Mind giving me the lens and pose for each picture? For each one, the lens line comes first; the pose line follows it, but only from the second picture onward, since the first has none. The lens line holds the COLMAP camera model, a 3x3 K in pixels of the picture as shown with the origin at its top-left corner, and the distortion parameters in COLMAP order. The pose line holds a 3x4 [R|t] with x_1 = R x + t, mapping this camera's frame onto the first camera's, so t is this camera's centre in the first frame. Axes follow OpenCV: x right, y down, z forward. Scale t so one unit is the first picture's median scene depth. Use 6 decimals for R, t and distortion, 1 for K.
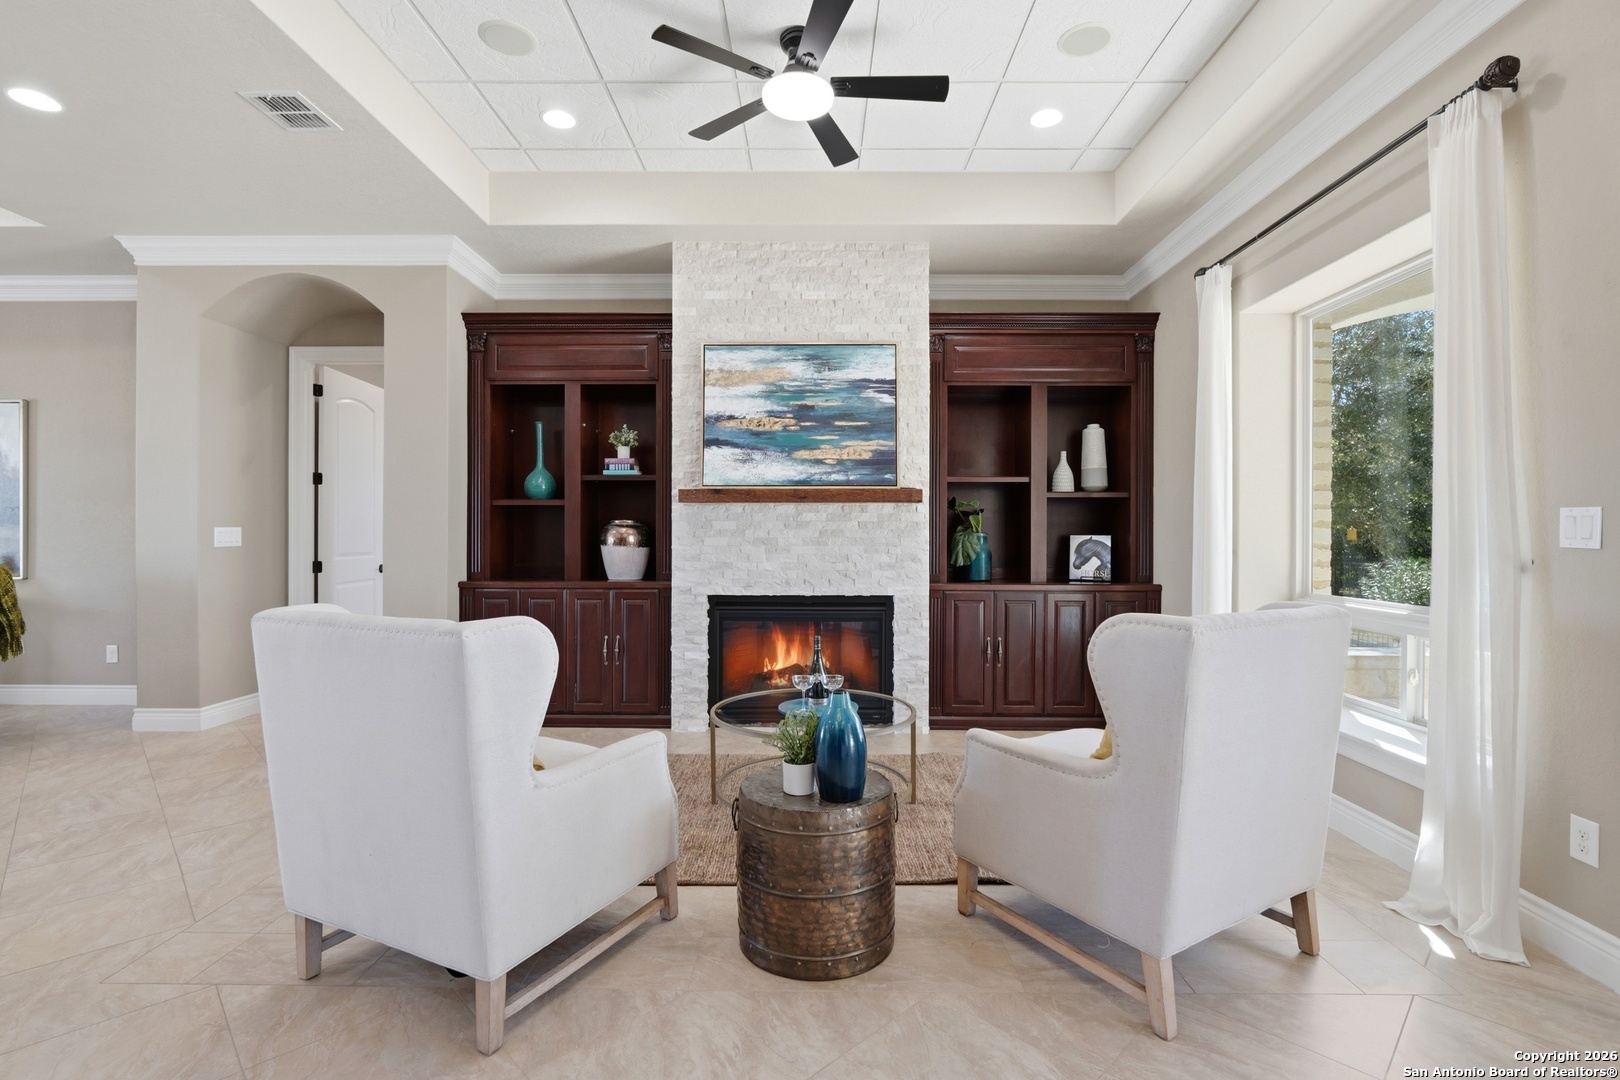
lens RADIAL K [[755.8, 0, 810.4], [0, 755.8, 534.9], [0, 0, 1]] dist [-0.008966, 0.001273]
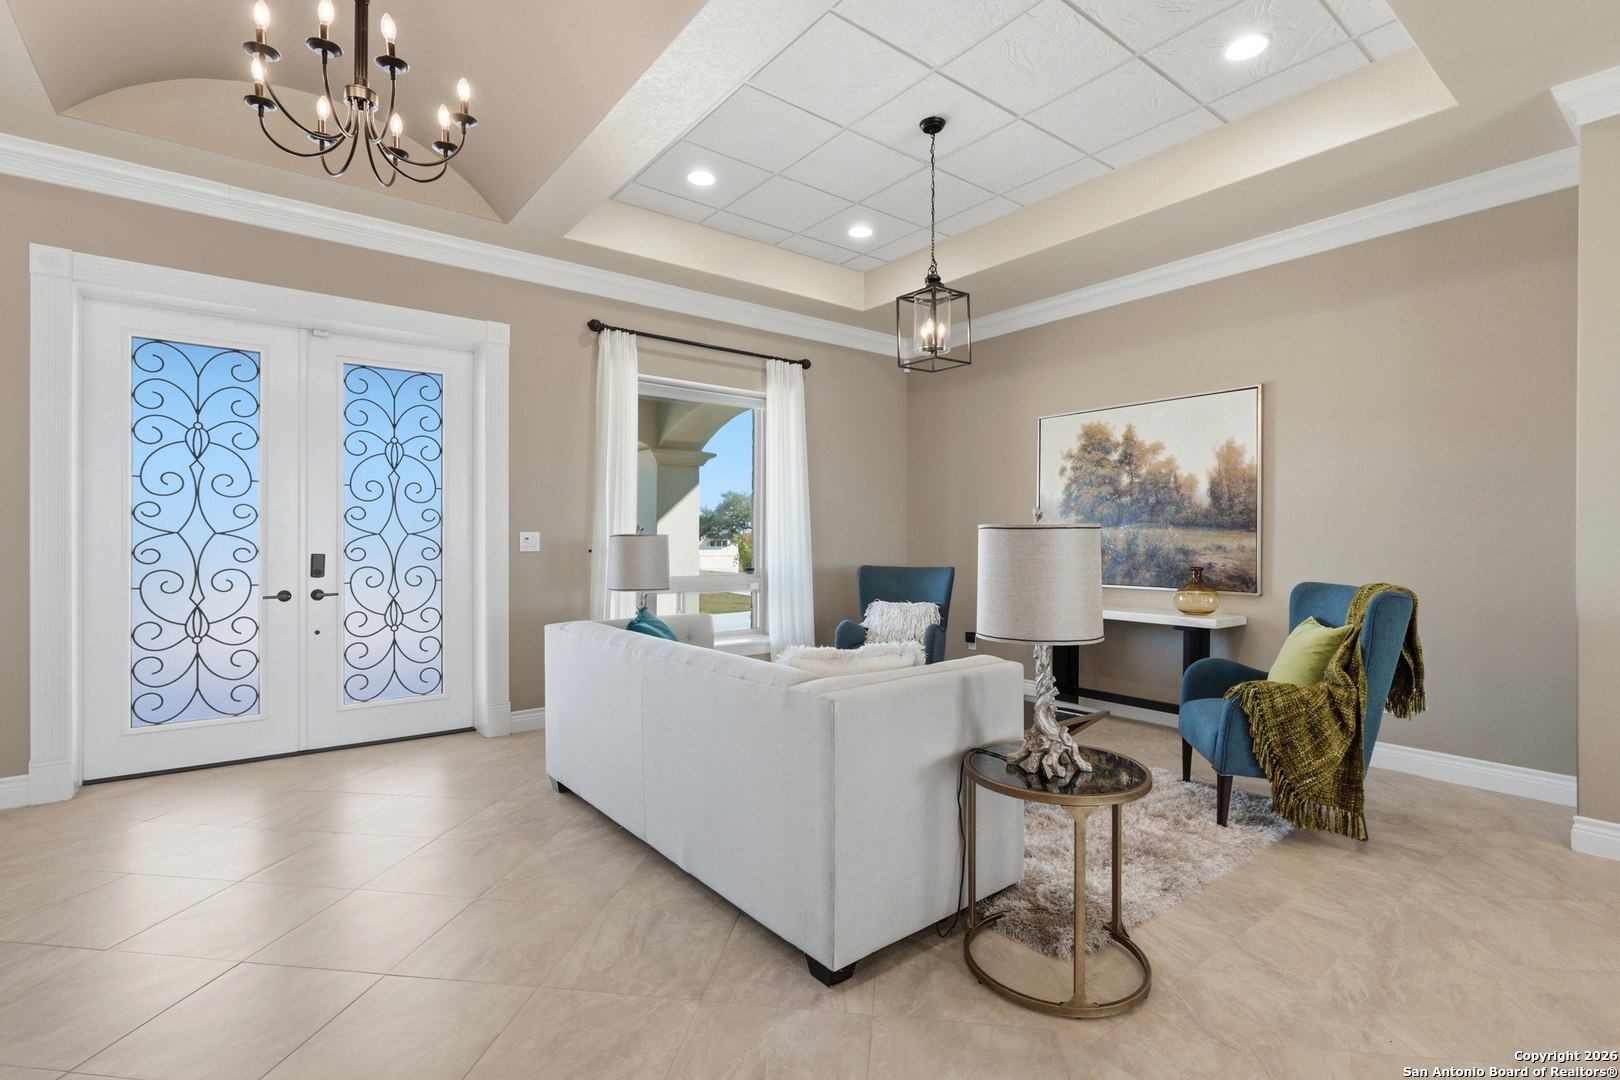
lens RADIAL K [[755.8, 0, 810.4], [0, 755.8, 534.9], [0, 0, 1]] dist [-0.008966, 0.001273]
pose [[0.620217, -0.004567, -0.784417, -0.806565], [-0.000377, 0.999981, -0.006120, -0.004238], [0.784430, 0.004092, 0.620204, 0.088232]]
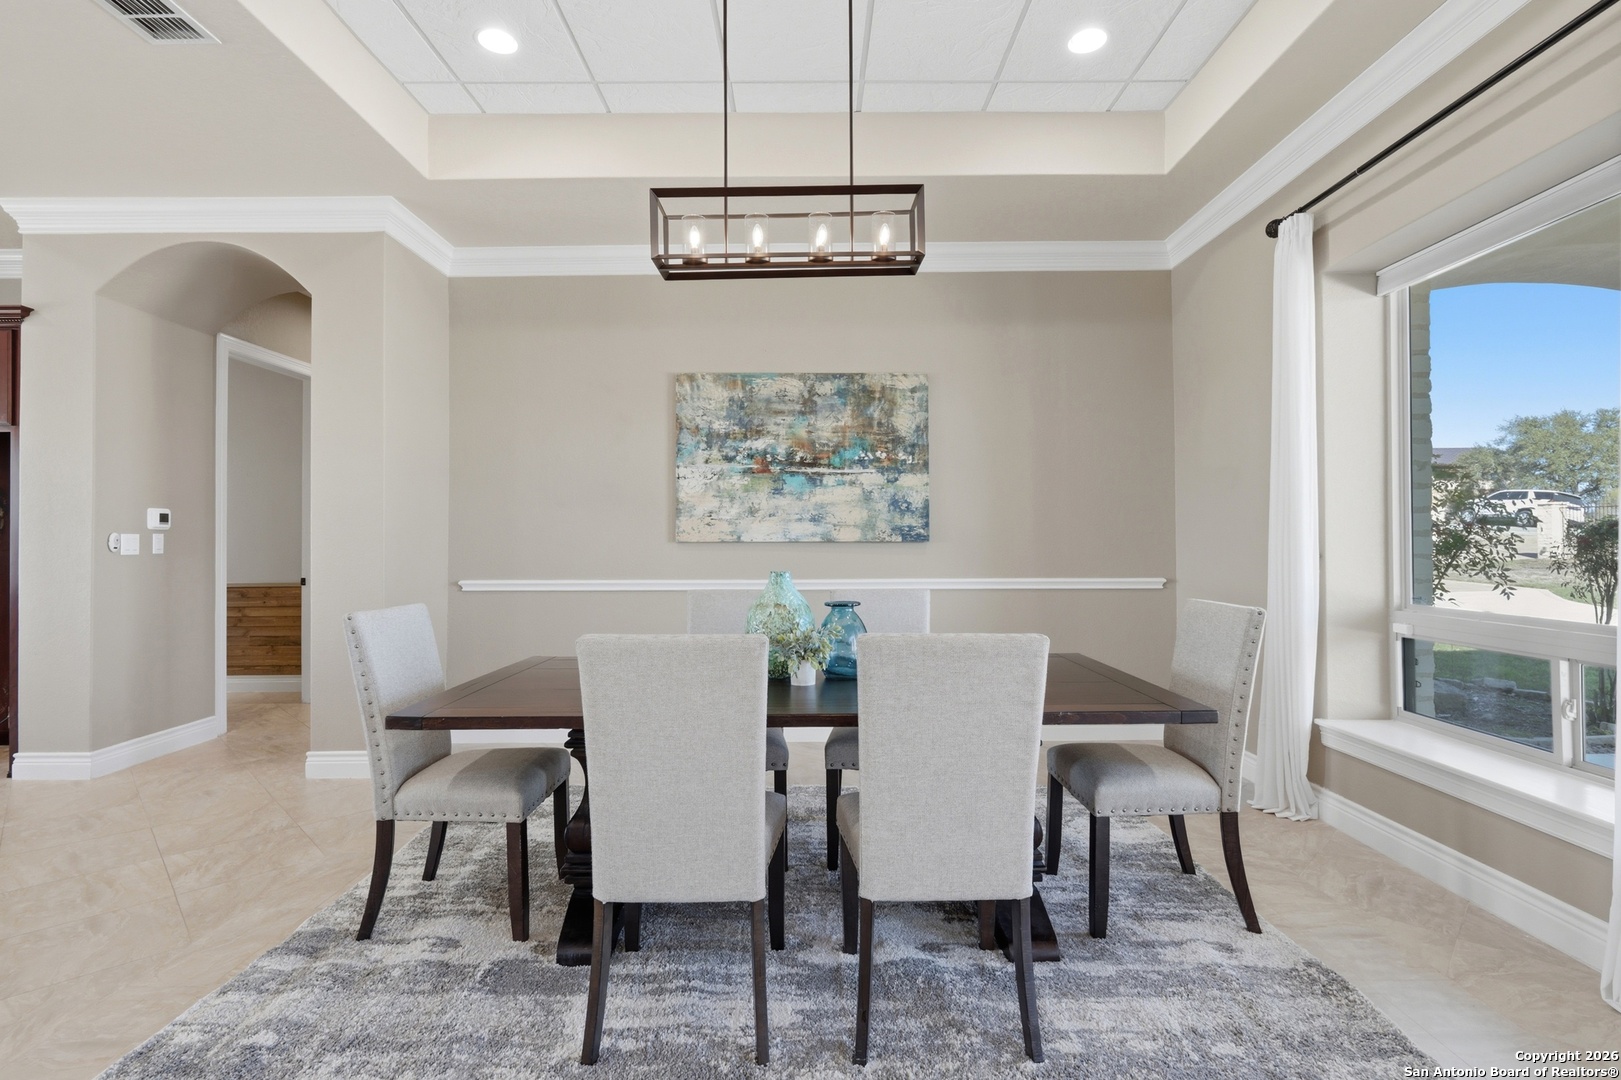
lens RADIAL K [[756.2, 0, 810.9], [0, 756.2, 534.9], [0, 0, 1]] dist [-0.008966, 0.001273]
pose [[0.999948, -0.008370, 0.005783, -0.002496], [0.008374, 0.999965, -0.000707, -0.006047], [-0.005777, 0.000755, 0.999983, 0.136160]]
